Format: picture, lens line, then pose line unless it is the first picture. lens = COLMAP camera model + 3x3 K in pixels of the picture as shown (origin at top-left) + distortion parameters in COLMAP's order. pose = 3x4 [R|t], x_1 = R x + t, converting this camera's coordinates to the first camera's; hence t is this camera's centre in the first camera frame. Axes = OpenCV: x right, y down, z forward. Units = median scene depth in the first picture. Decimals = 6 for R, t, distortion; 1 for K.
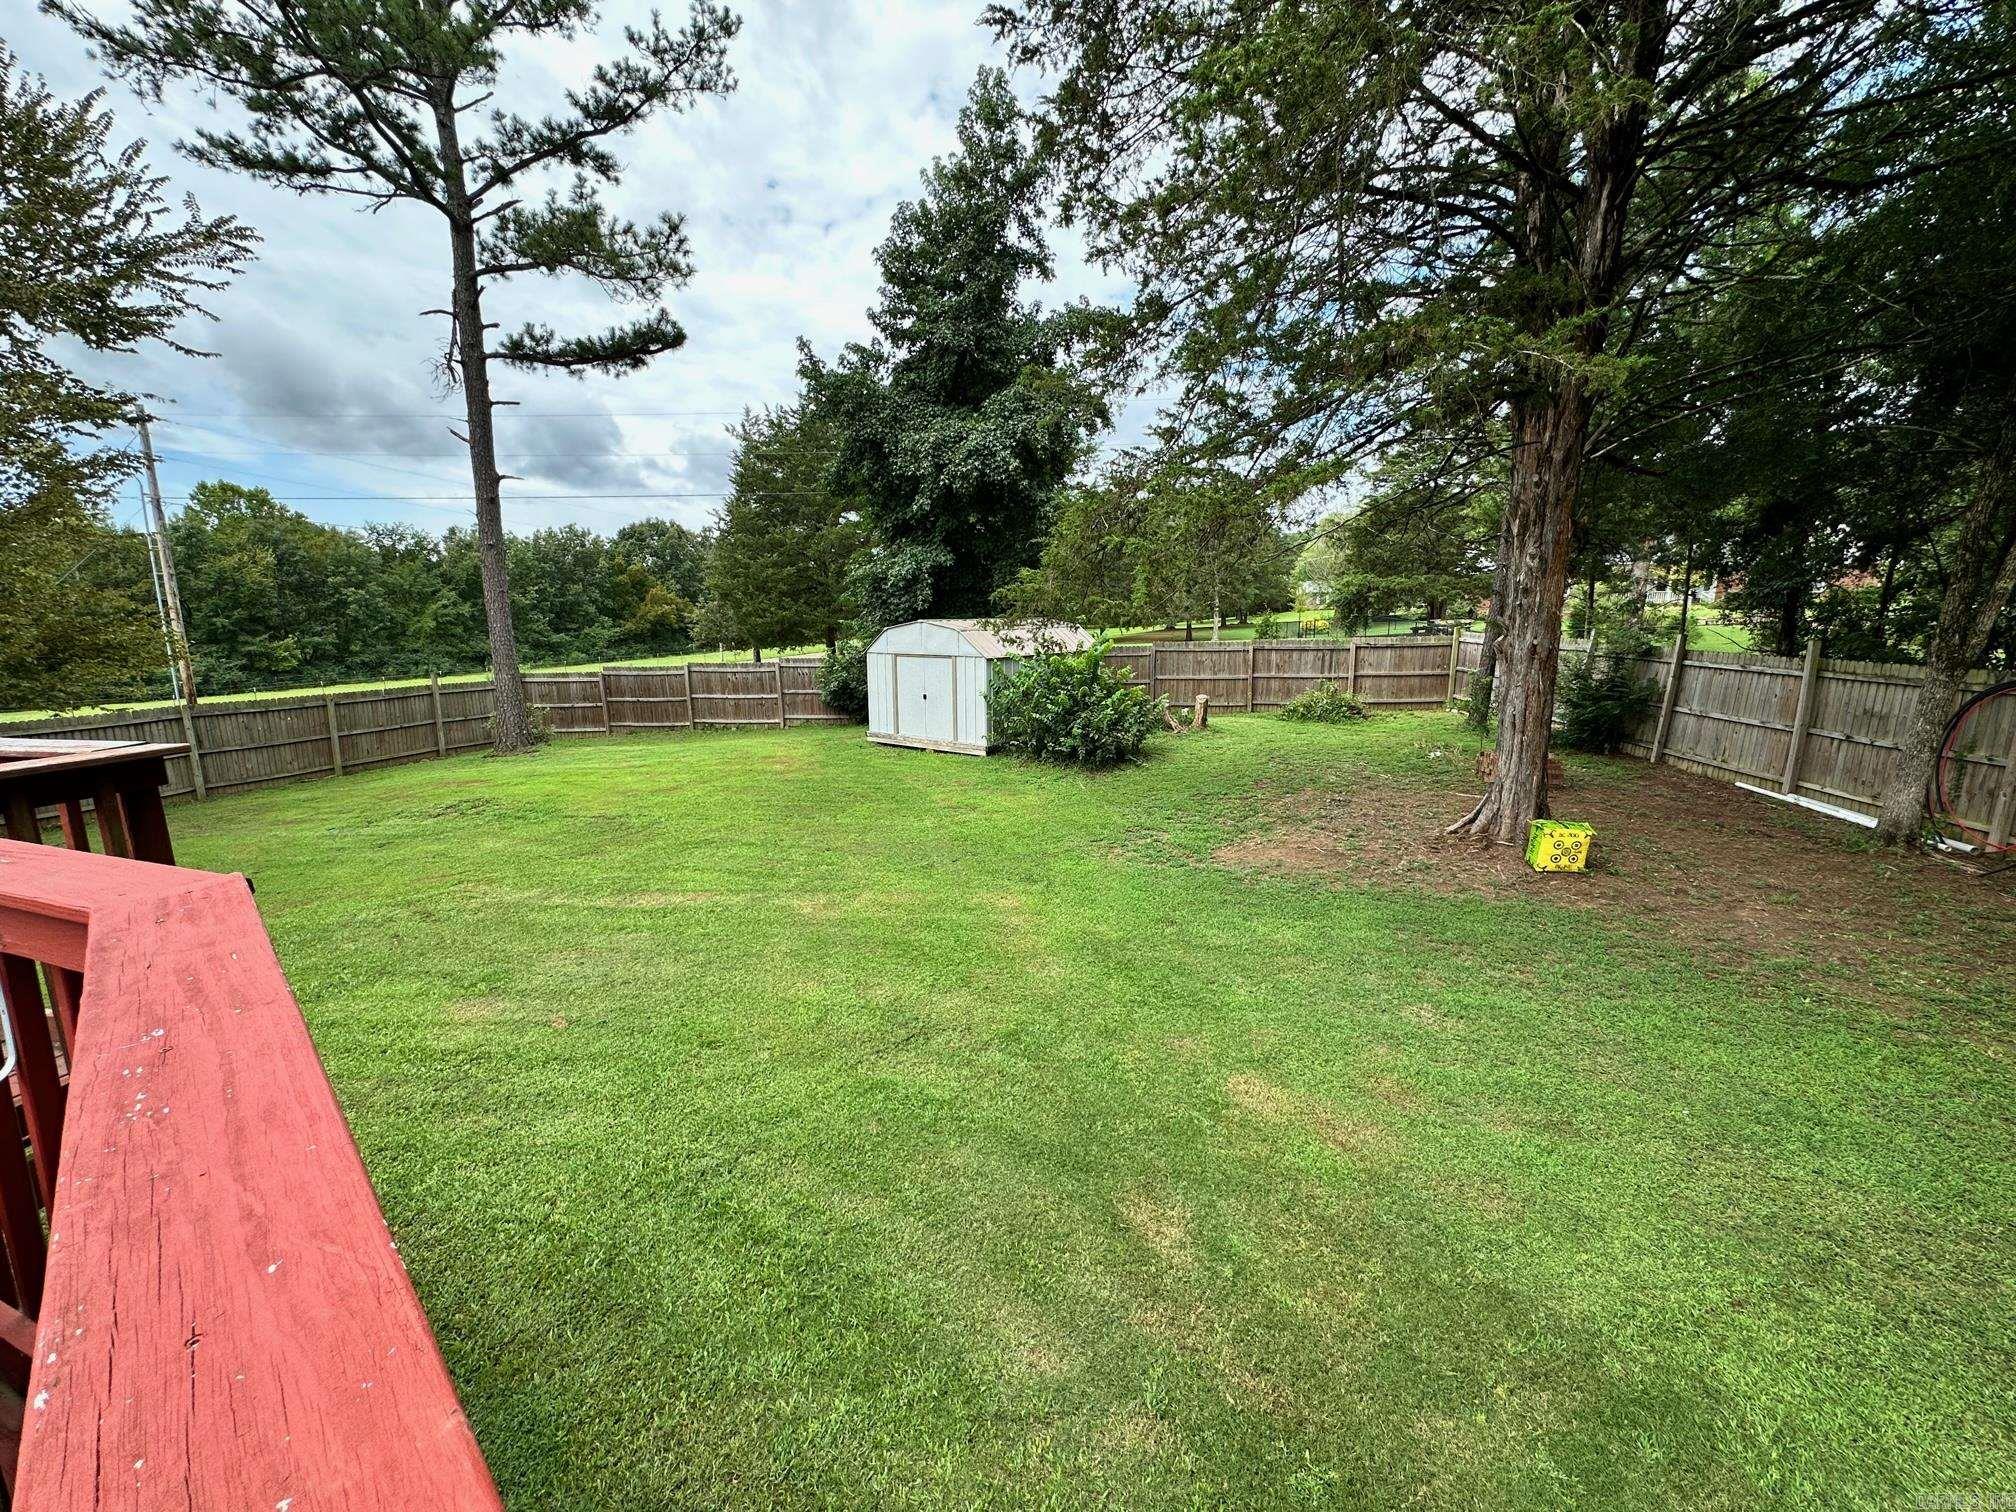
lens RADIAL K [[804.6, 0, 1008.0], [0, 804.6, 756.0], [0, 0, 1]] dist [-0.001106, 0.000047]
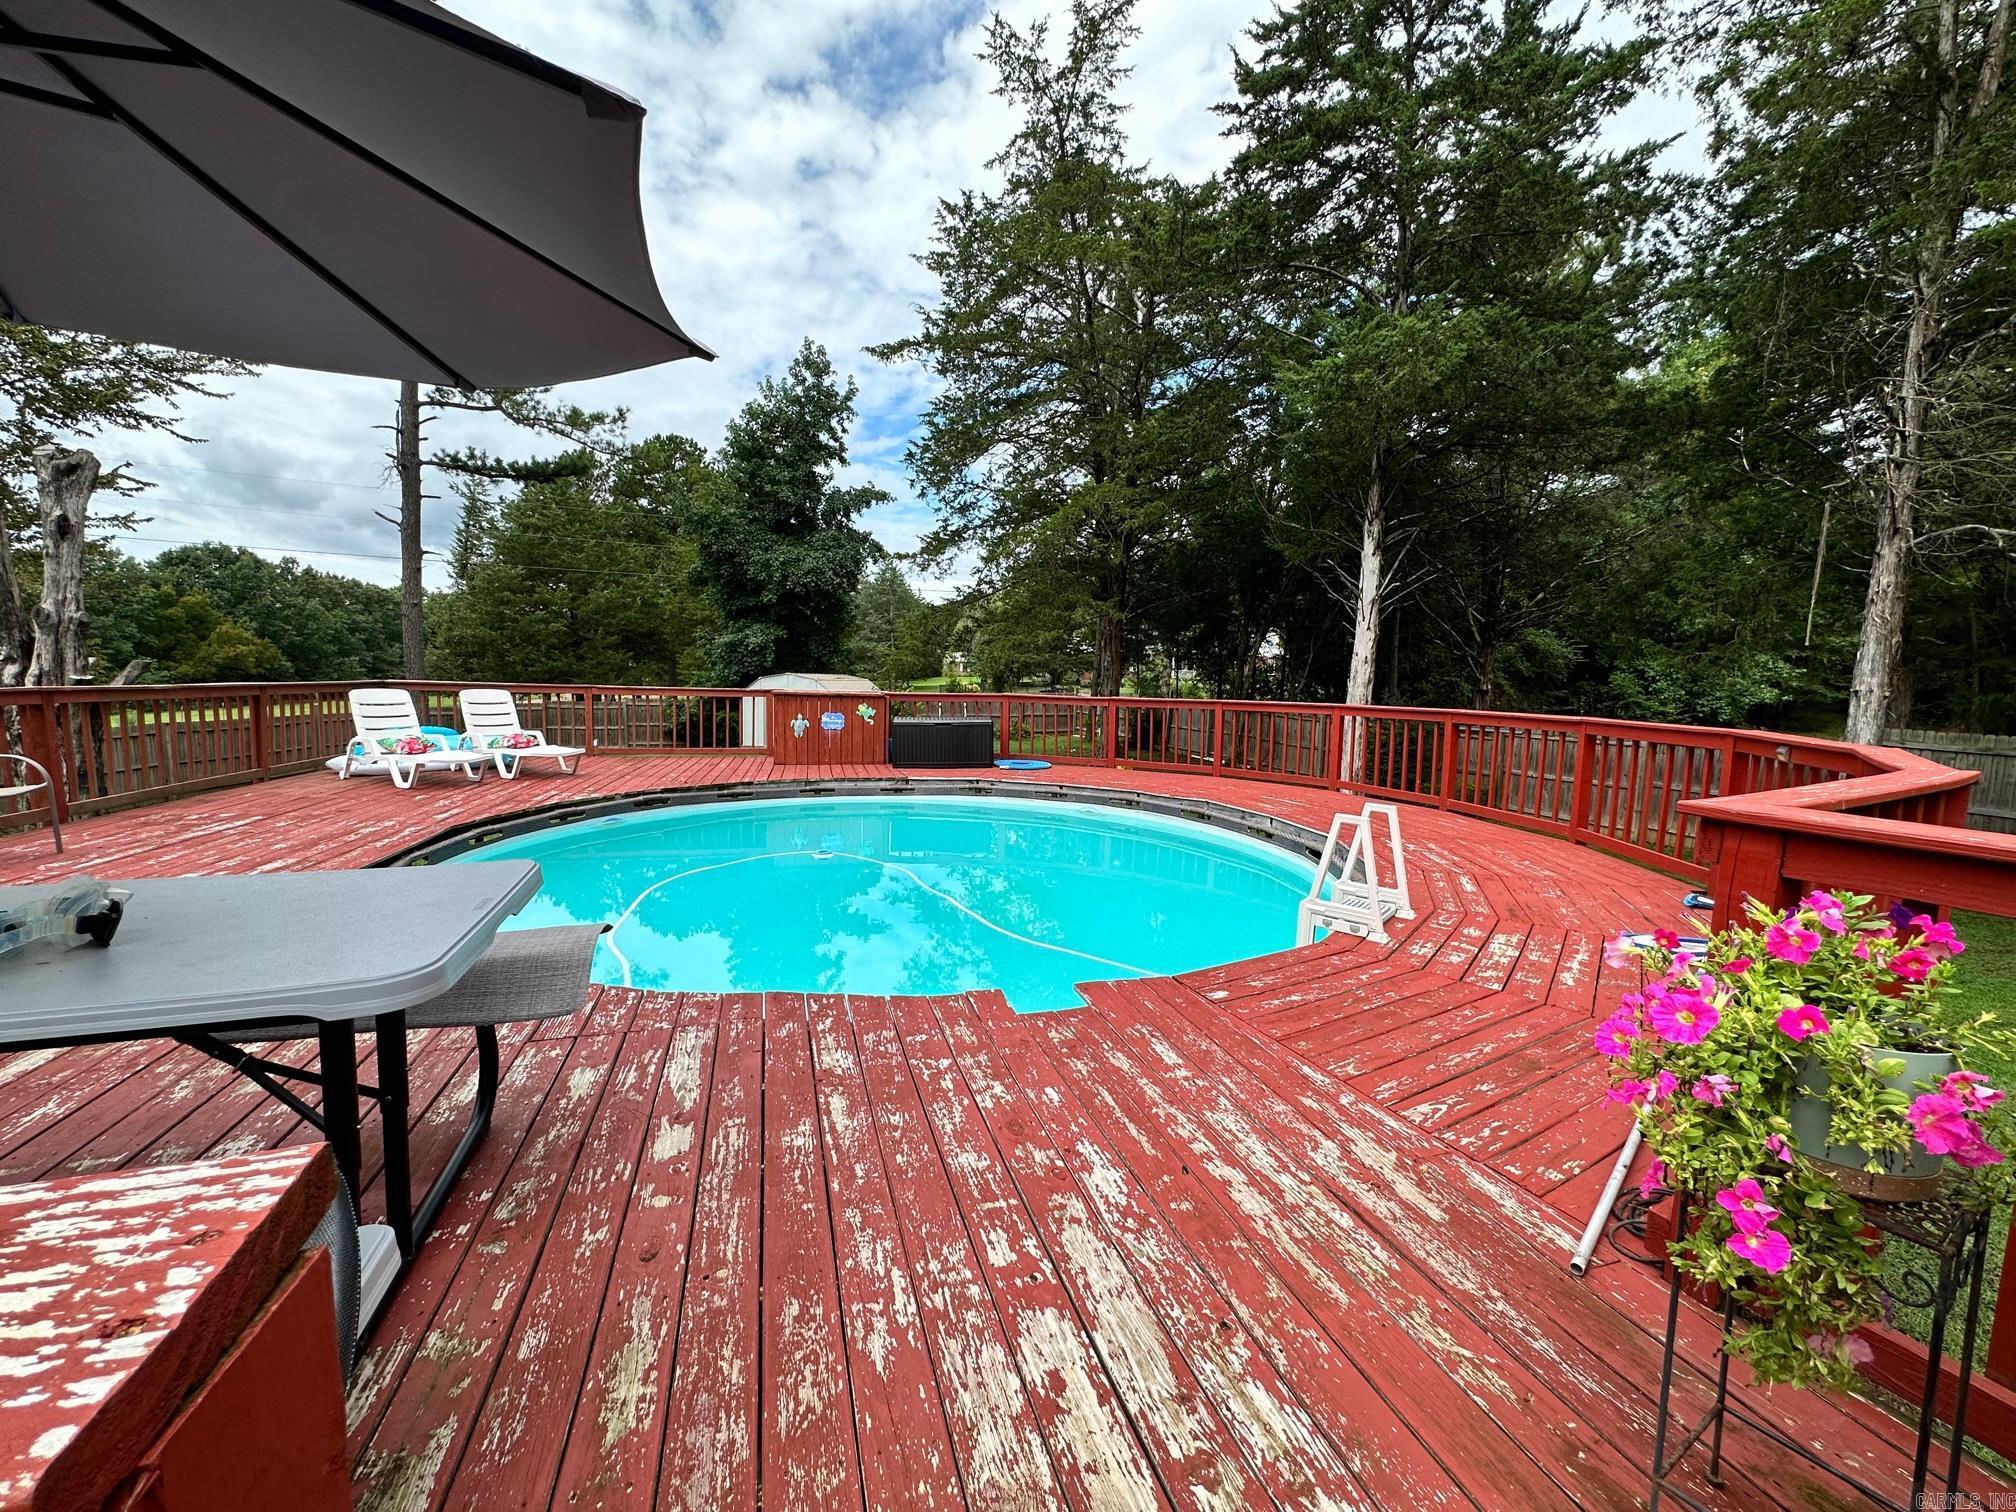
lens RADIAL K [[804.6, 0, 1008.0], [0, 804.6, 756.0], [0, 0, 1]] dist [-0.001106, 0.000047]
pose [[0.906885, -0.010683, 0.421242, -0.346310], [0.042701, 0.996862, -0.066650, 0.108157], [-0.419208, 0.078431, 0.904496, -0.555743]]
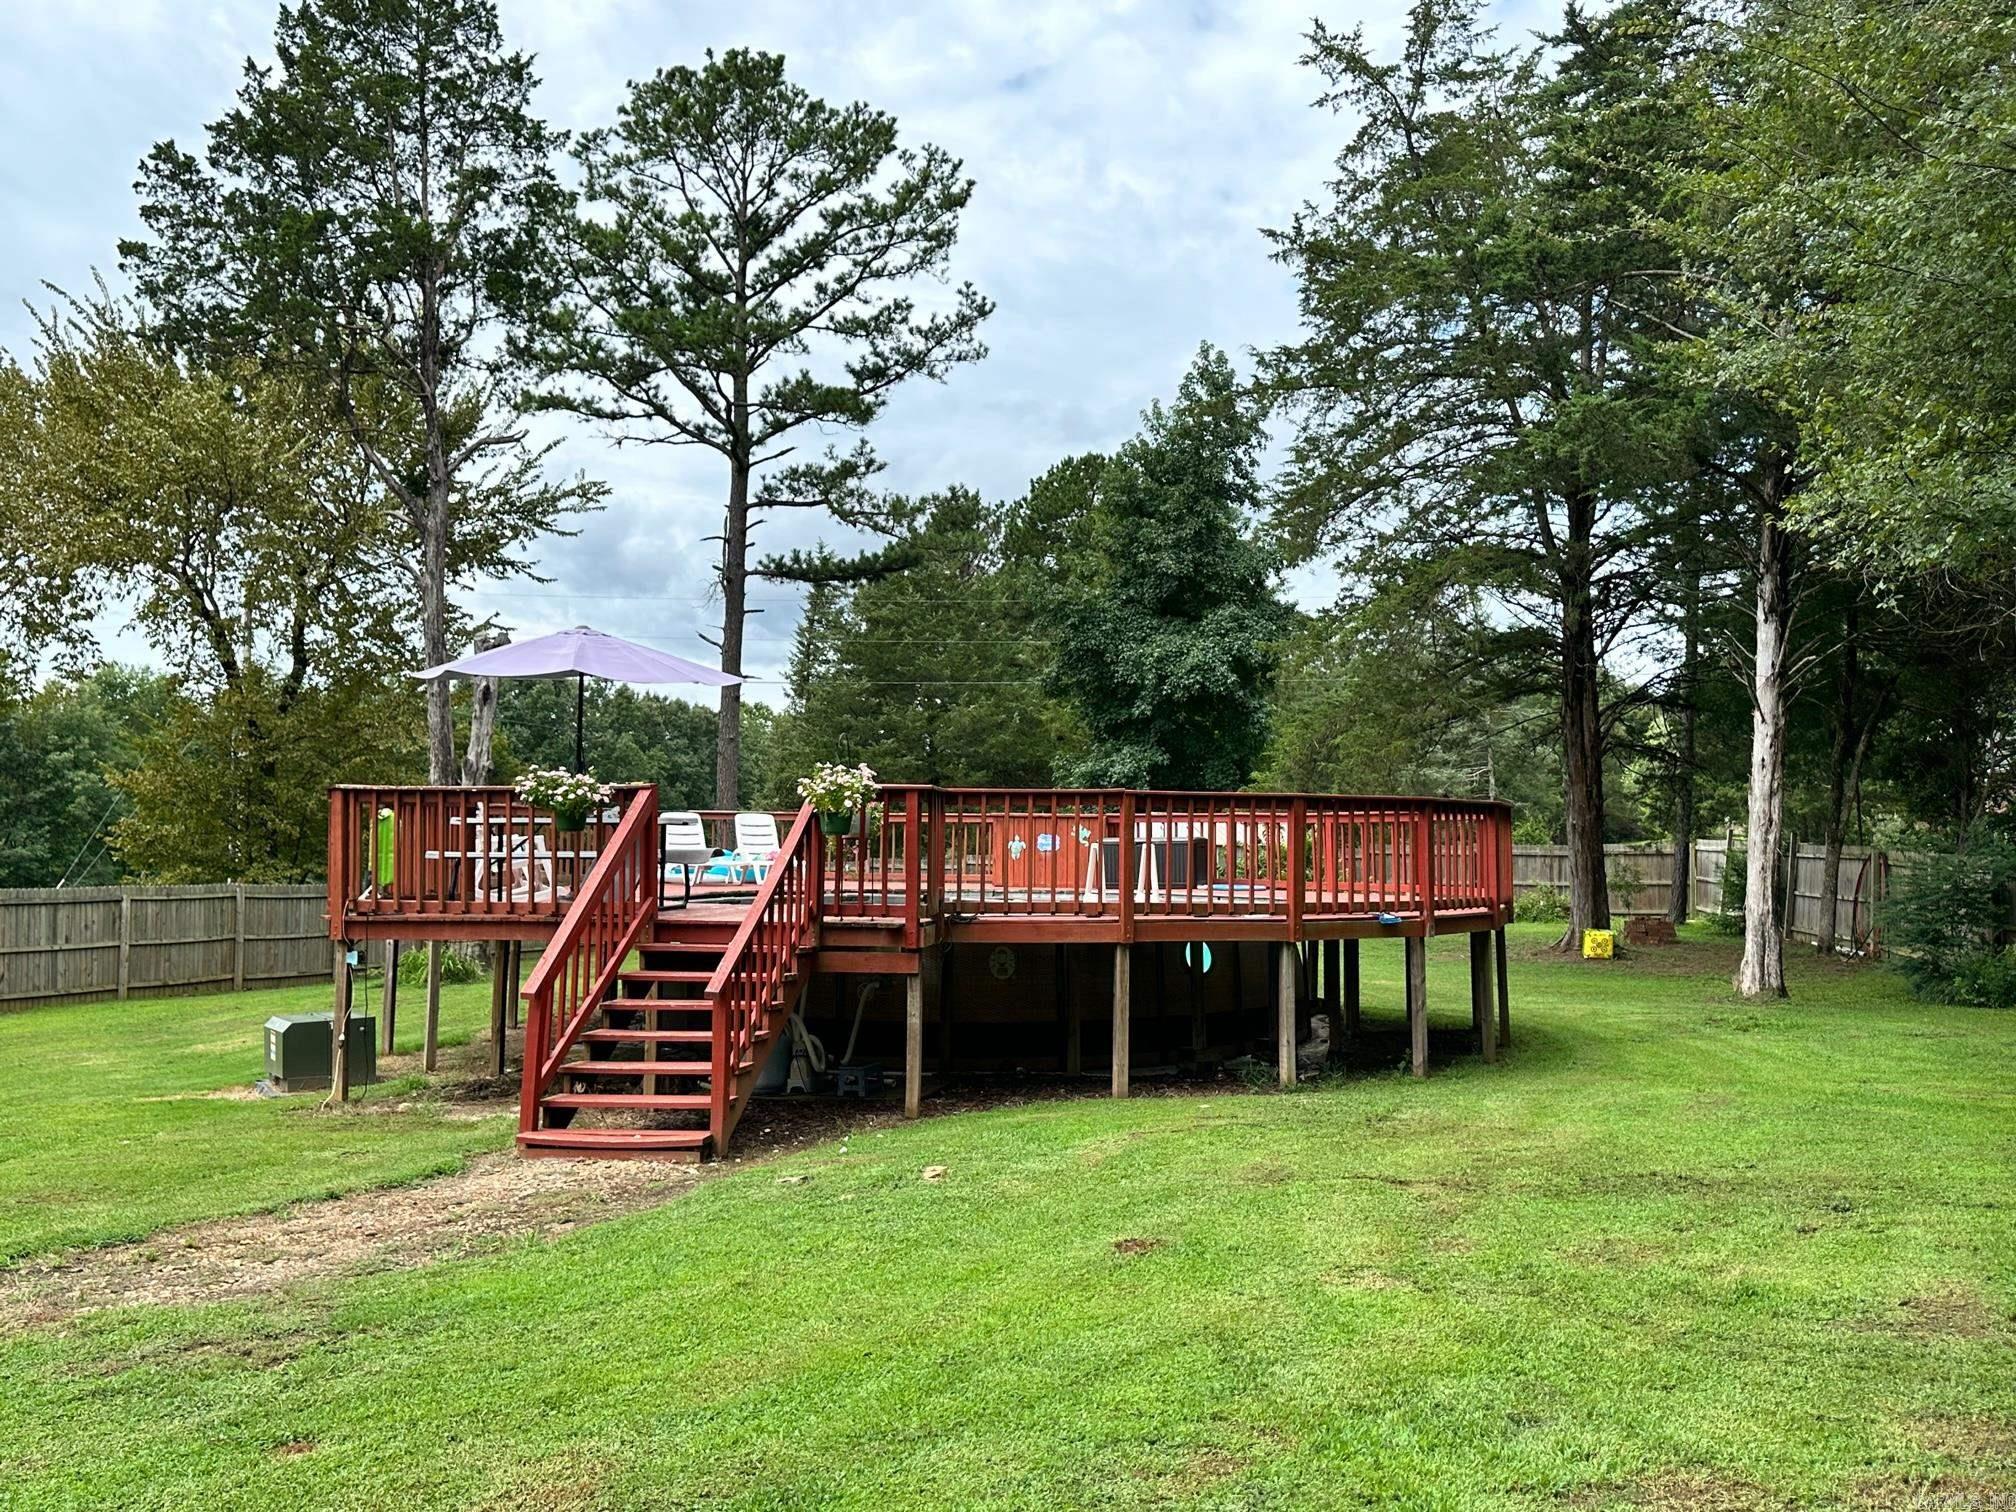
lens RADIAL K [[1721.7, 0, 1011.6], [0, 1721.7, 746.6], [0, 0, 1]] dist [0.131885, -0.000843]
pose [[0.998505, 0.013912, -0.052859, -0.160816], [-0.025530, 0.973797, -0.225983, 0.264827], [0.048330, 0.226995, 0.972696, -1.255841]]
